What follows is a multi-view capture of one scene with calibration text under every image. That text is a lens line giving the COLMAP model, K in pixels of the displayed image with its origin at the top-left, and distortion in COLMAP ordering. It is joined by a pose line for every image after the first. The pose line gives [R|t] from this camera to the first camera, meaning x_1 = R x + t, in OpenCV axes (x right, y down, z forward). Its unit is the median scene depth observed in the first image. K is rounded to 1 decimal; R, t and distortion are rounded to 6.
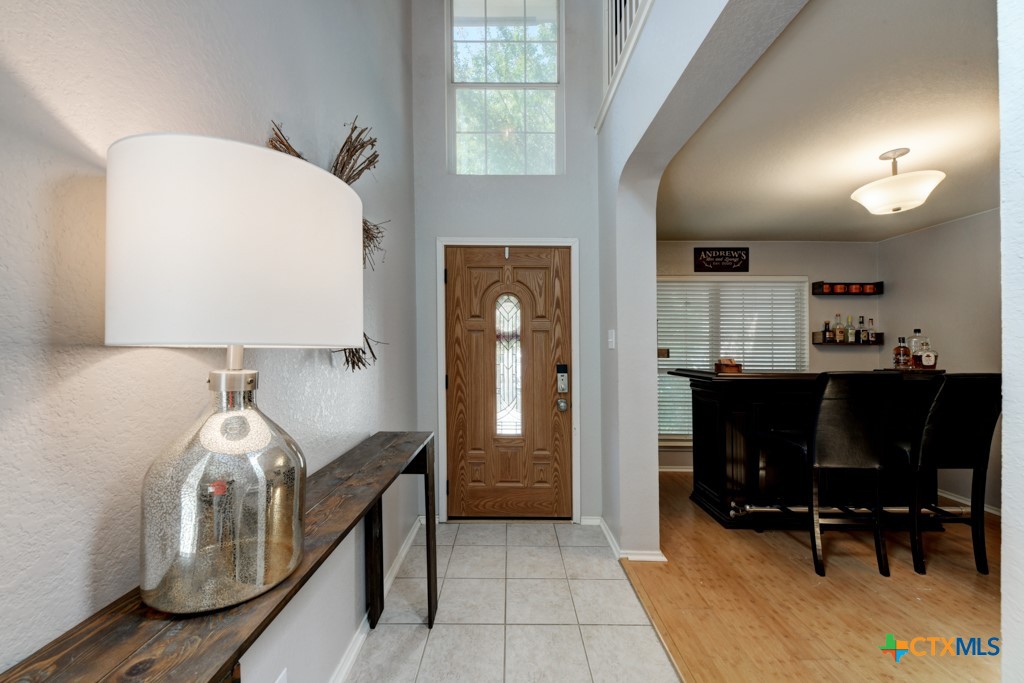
lens RADIAL K [[372.1, 0, 510.5], [0, 372.1, 345.0], [0, 0, 1]] dist [0.016545, -0.007909]
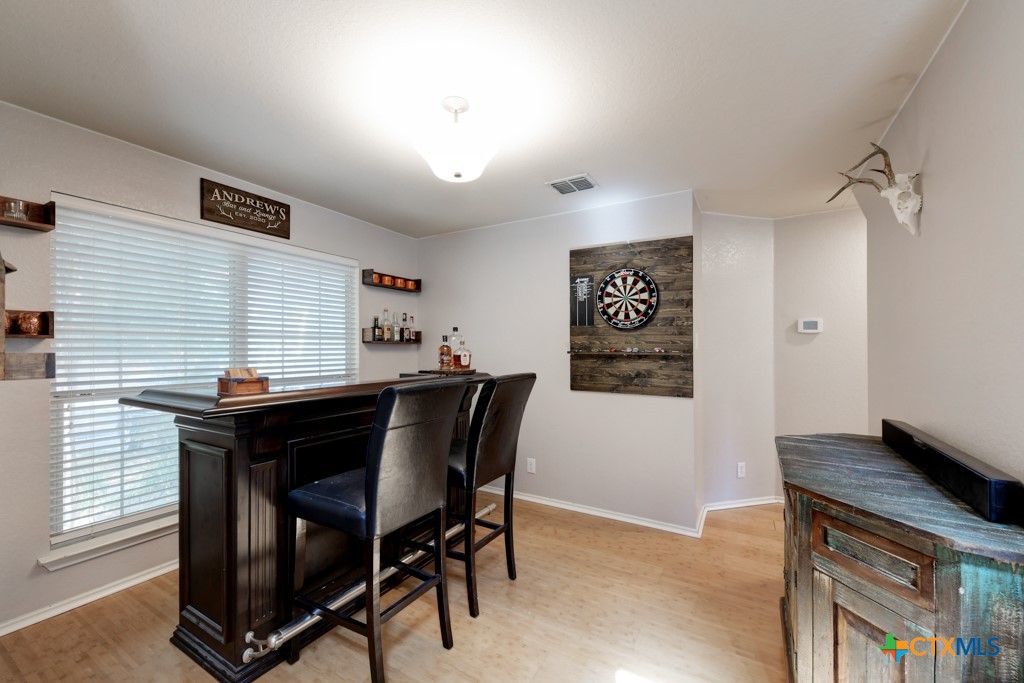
lens RADIAL K [[403.8, 0, 506.7], [0, 403.8, 341.7], [0, 0, 1]] dist [0.002616, 0.000201]
pose [[0.506350, 0.006775, 0.862302, 0.193838], [-0.003910, 0.999977, -0.005560, -0.000603], [-0.862319, -0.000556, 0.506364, 0.269384]]
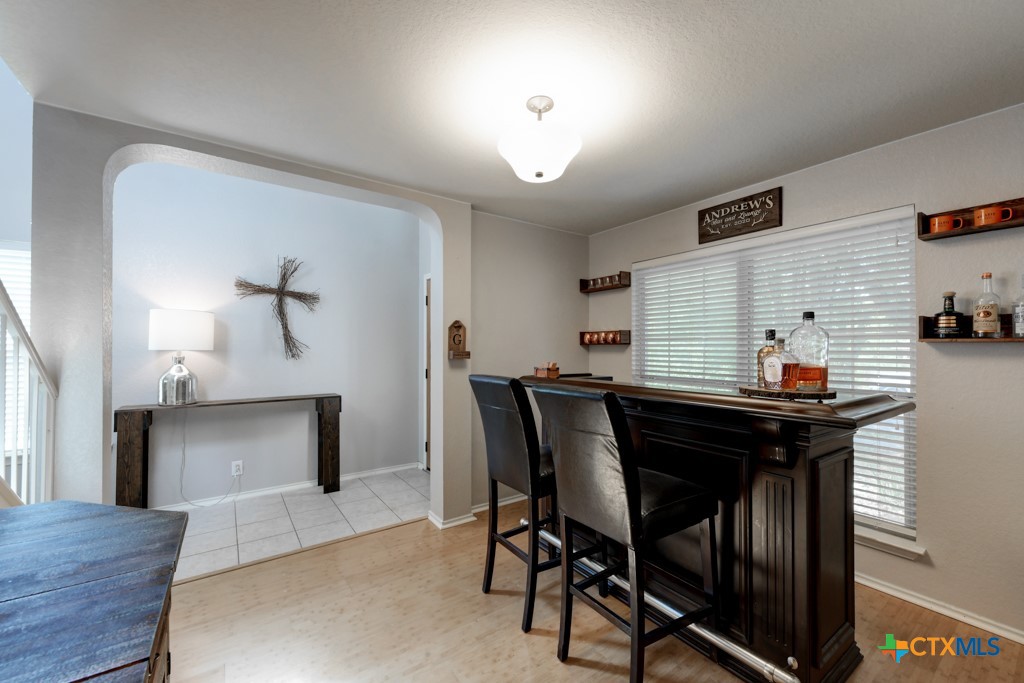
lens RADIAL K [[408.6, 0, 512.0], [0, 408.6, 341.5], [0, 0, 1]] dist [0.000619, -0.000004]
pose [[0.577089, -0.018549, -0.816471, 0.954557], [0.006856, 0.999817, -0.017868, 0.003711], [0.816652, 0.004714, 0.577111, 0.258319]]
